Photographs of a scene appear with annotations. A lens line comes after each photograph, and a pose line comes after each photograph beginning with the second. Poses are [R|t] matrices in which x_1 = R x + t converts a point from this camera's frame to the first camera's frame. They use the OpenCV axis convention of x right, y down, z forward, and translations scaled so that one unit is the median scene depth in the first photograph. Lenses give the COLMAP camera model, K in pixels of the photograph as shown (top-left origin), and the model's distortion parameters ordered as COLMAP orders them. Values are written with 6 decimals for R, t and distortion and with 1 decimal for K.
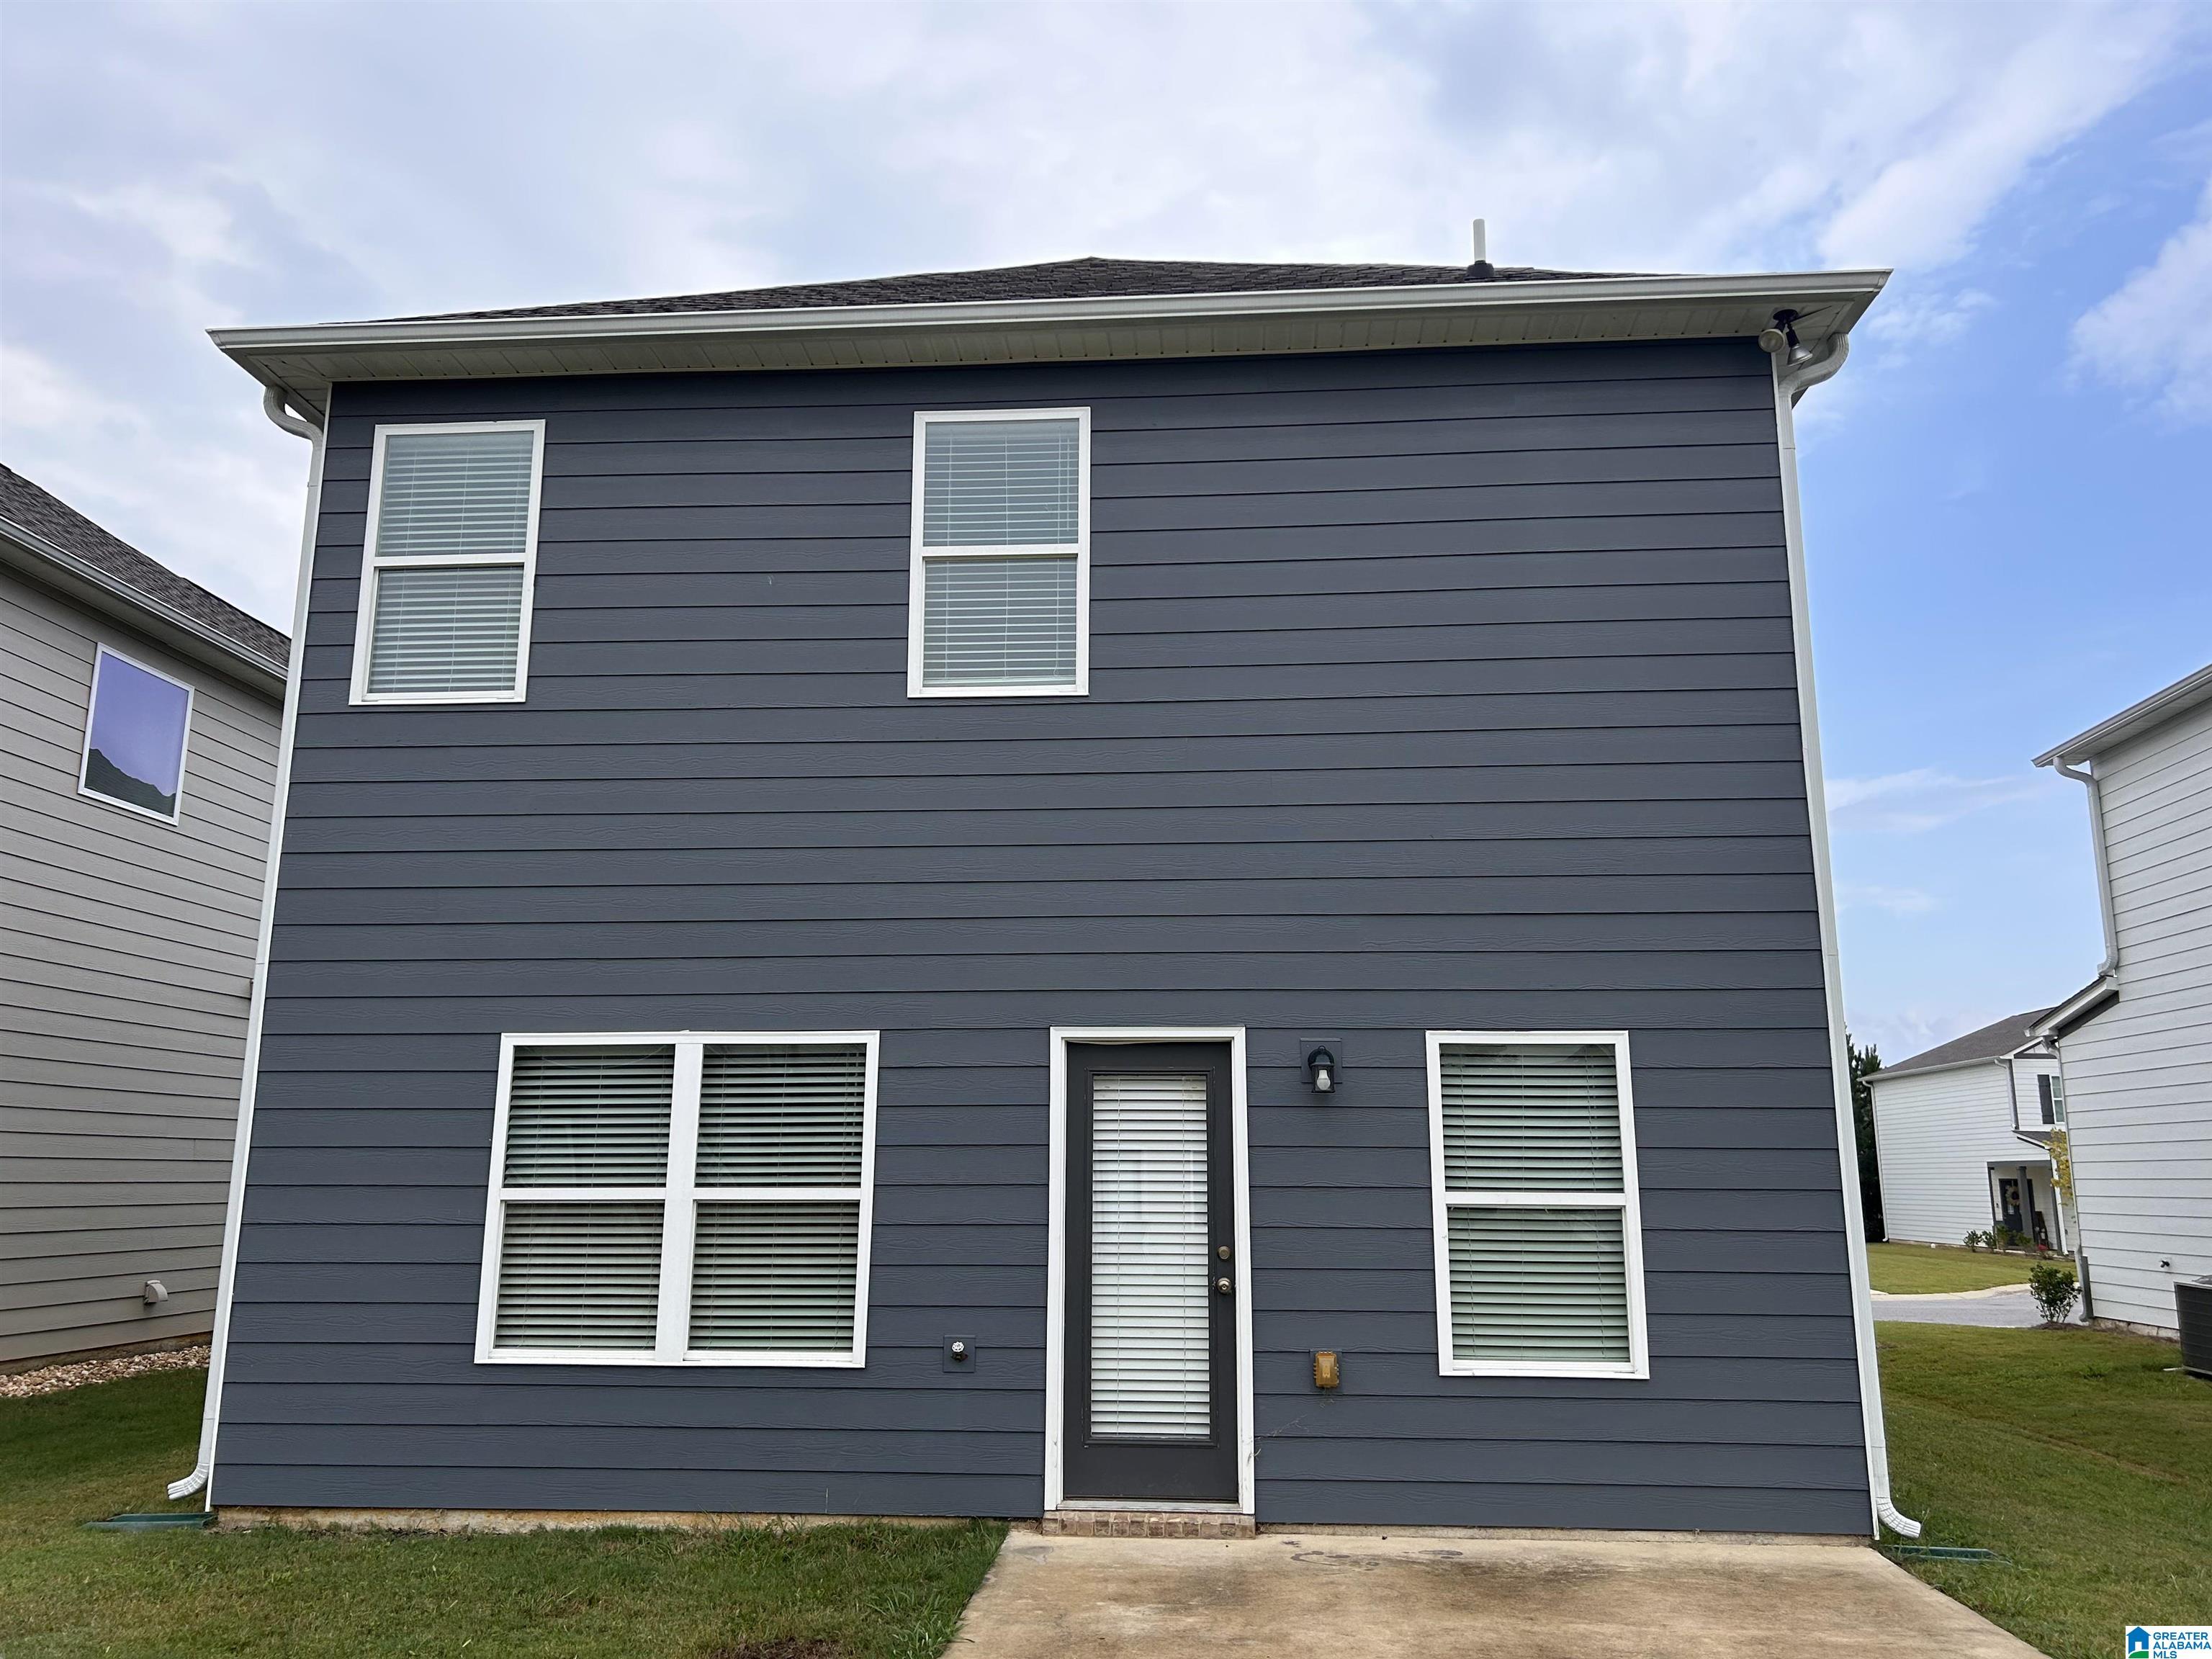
lens RADIAL K [[1715.8, 0, 1097.2], [0, 1715.8, 835.8], [0, 0, 1]] dist [0.040397, -0.038302]
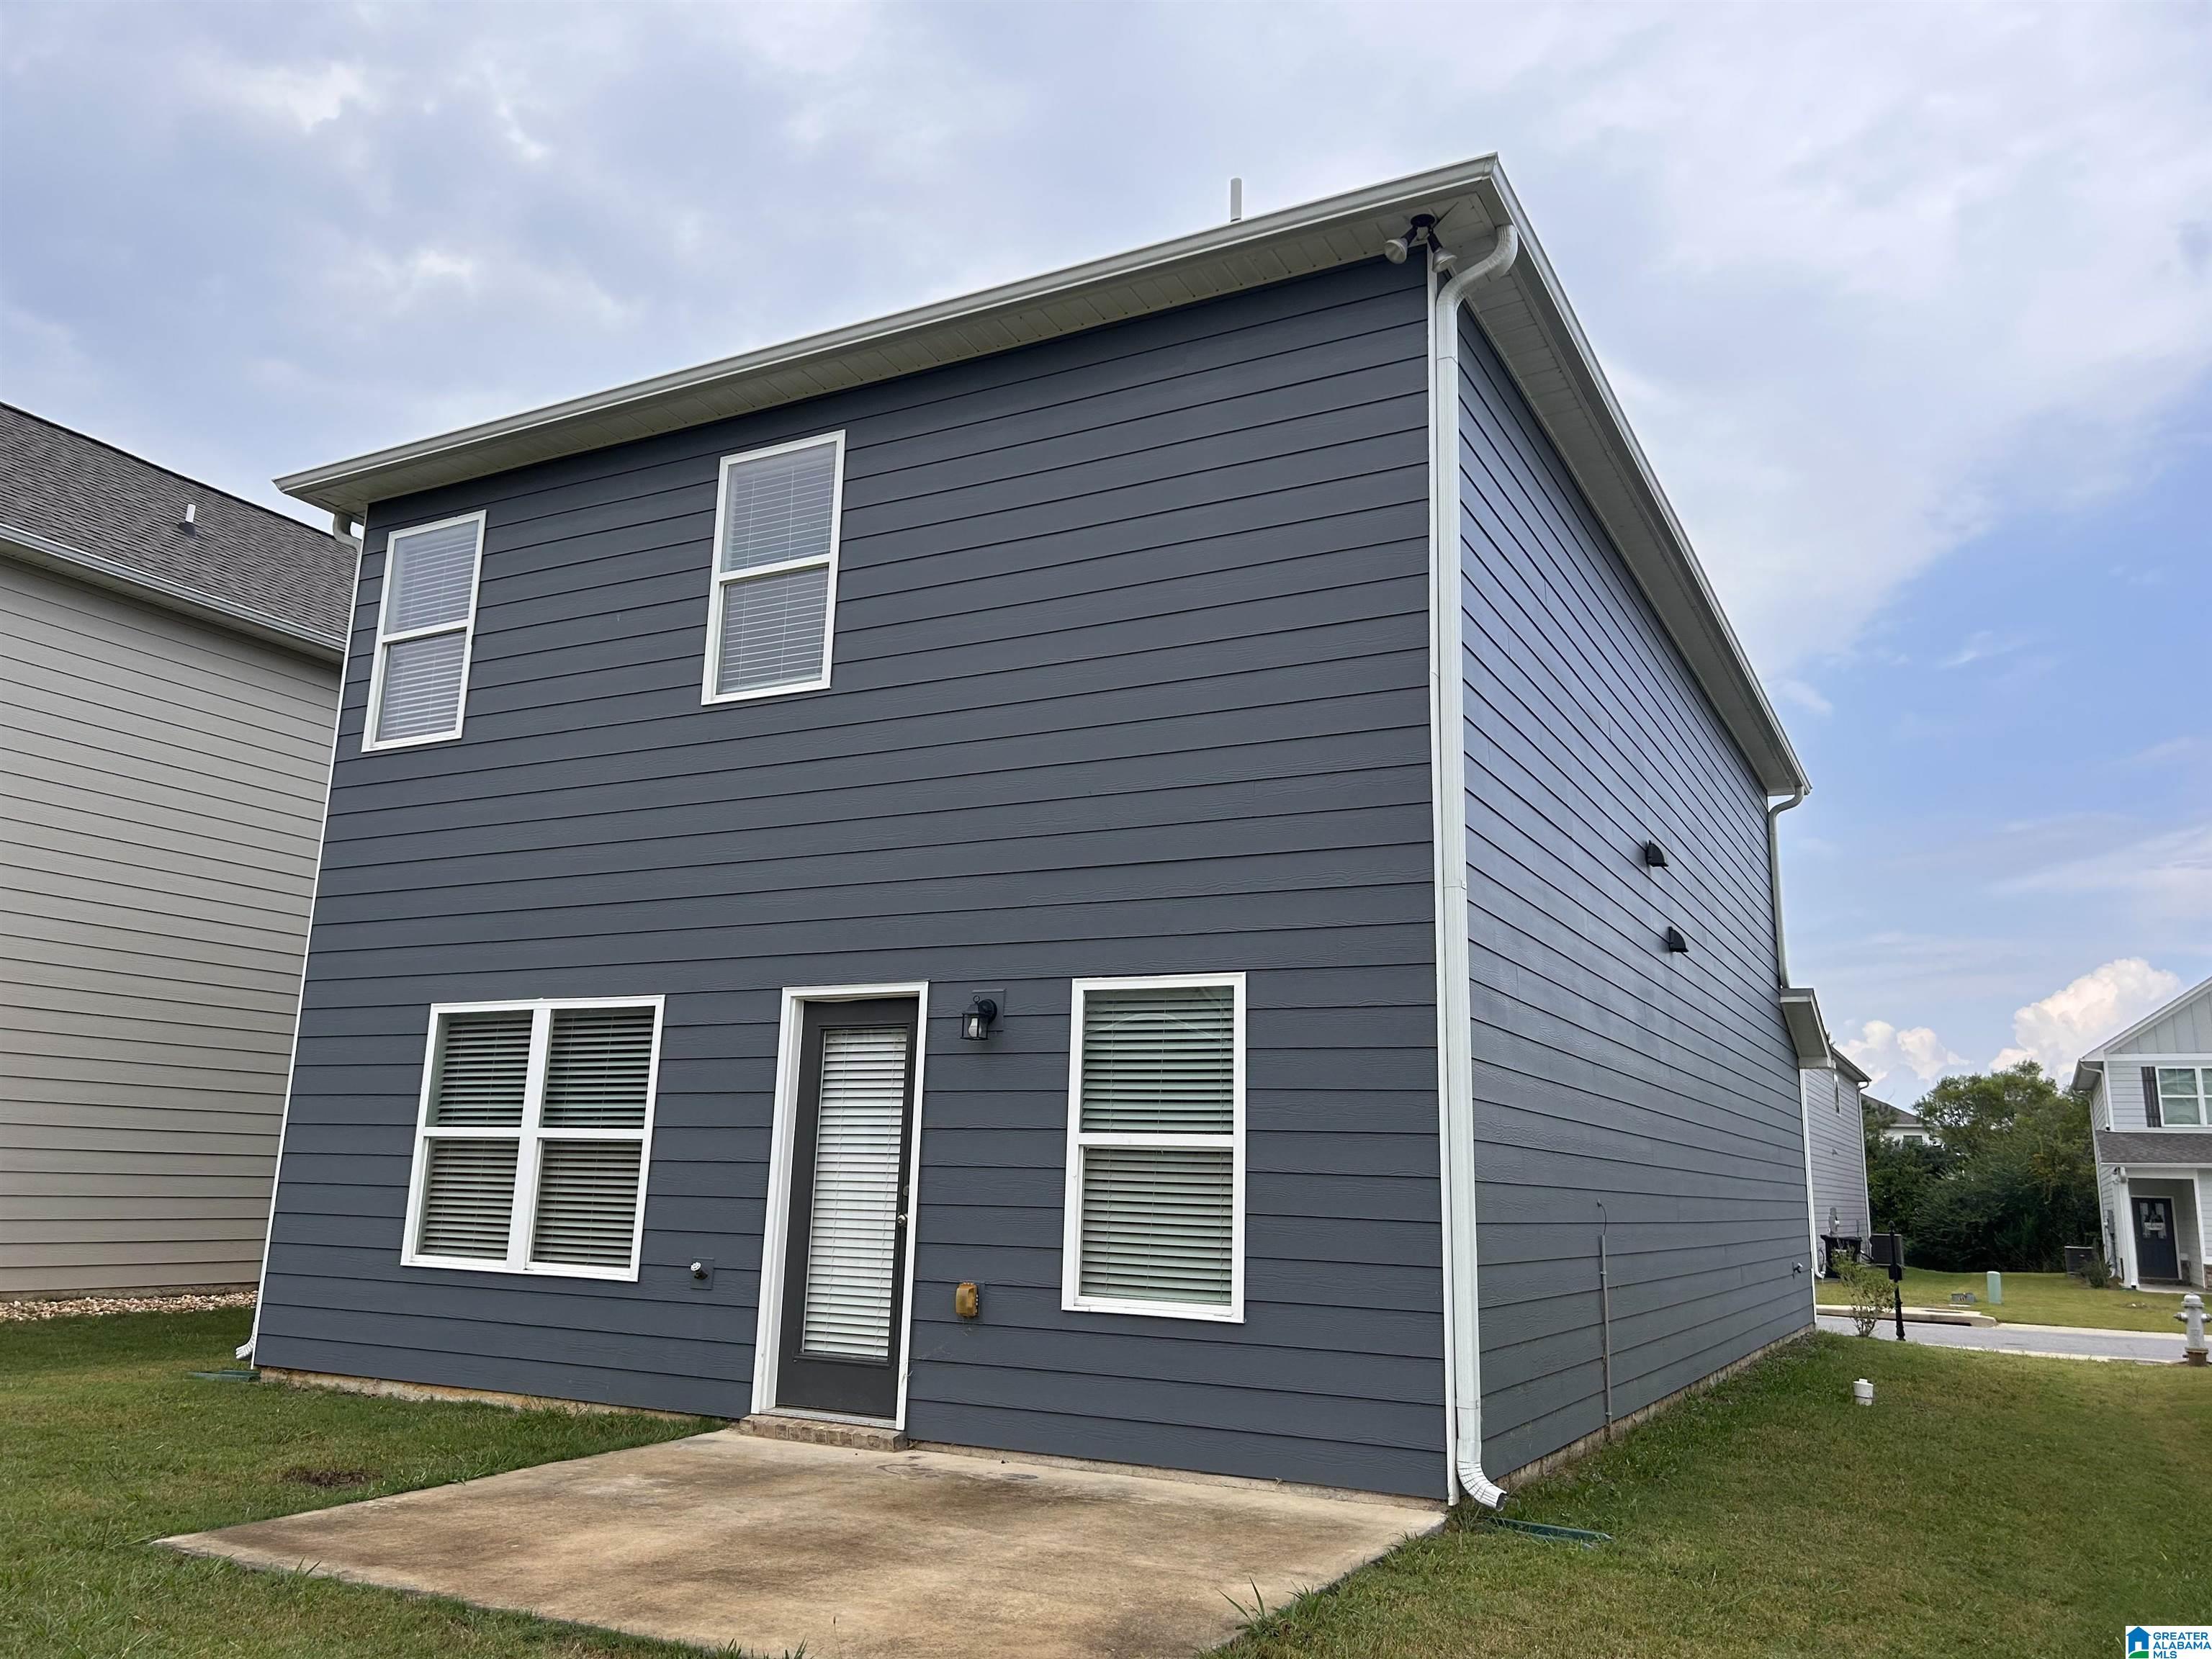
lens RADIAL K [[1657.9, 0, 1113.2], [0, 1657.9, 807.3], [0, 0, 1]] dist [0.035504, -0.021342]
pose [[0.913579, -0.070794, -0.400452, 0.623031], [0.067021, 0.997476, -0.023440, 0.034303], [0.401101, -0.005424, 0.916018, 0.091078]]
